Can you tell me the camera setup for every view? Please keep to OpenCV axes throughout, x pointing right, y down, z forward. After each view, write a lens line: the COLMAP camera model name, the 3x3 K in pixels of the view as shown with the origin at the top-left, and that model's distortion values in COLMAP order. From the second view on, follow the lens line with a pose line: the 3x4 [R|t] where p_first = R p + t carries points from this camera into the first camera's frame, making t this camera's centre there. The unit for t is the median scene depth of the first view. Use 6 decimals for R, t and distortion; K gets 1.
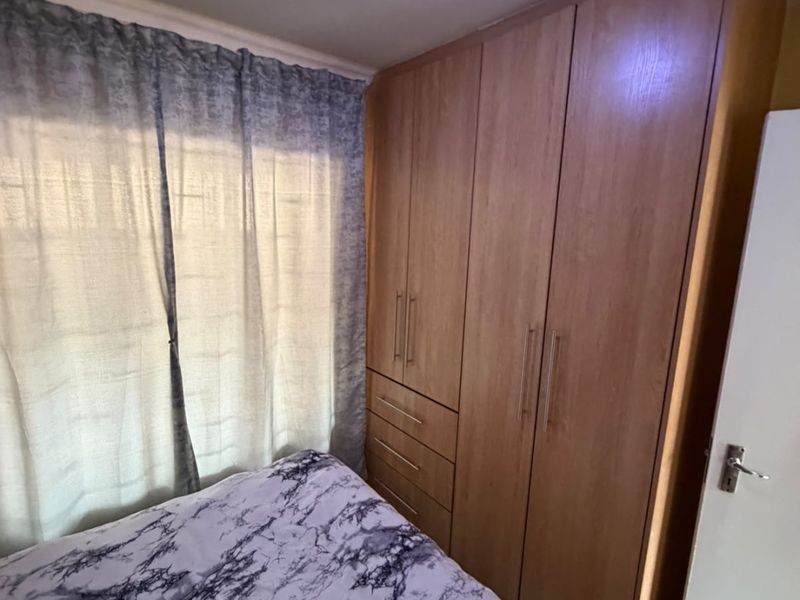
lens RADIAL K [[426.3, 0, 399.1], [0, 426.3, 297.7], [0, 0, 1]] dist [-0.002566, -0.000228]
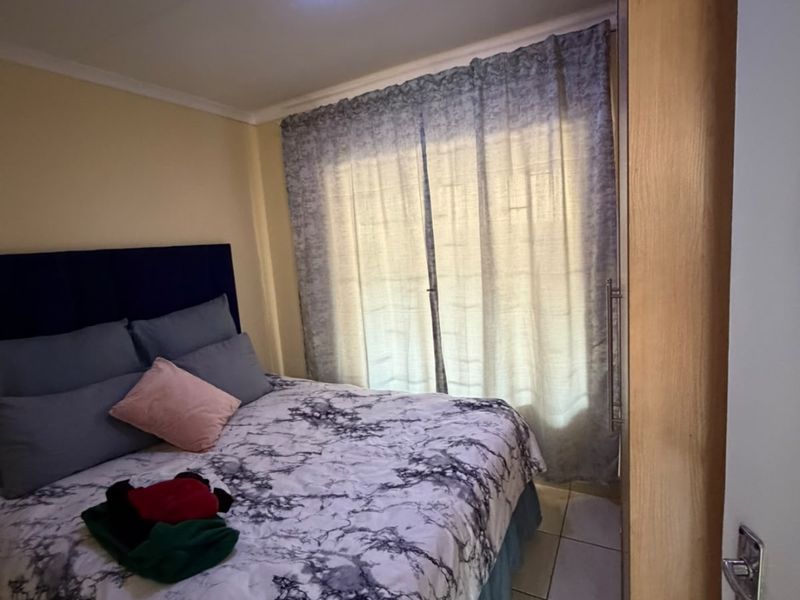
lens RADIAL K [[426.3, 0, 398.6], [0, 426.3, 300.1], [0, 0, 1]] dist [-0.002566, -0.000228]
pose [[0.383840, 0.064478, -0.921146, 0.755745], [-0.078891, 0.996202, 0.036858, 0.092826], [0.920023, 0.058523, 0.387469, 0.356166]]
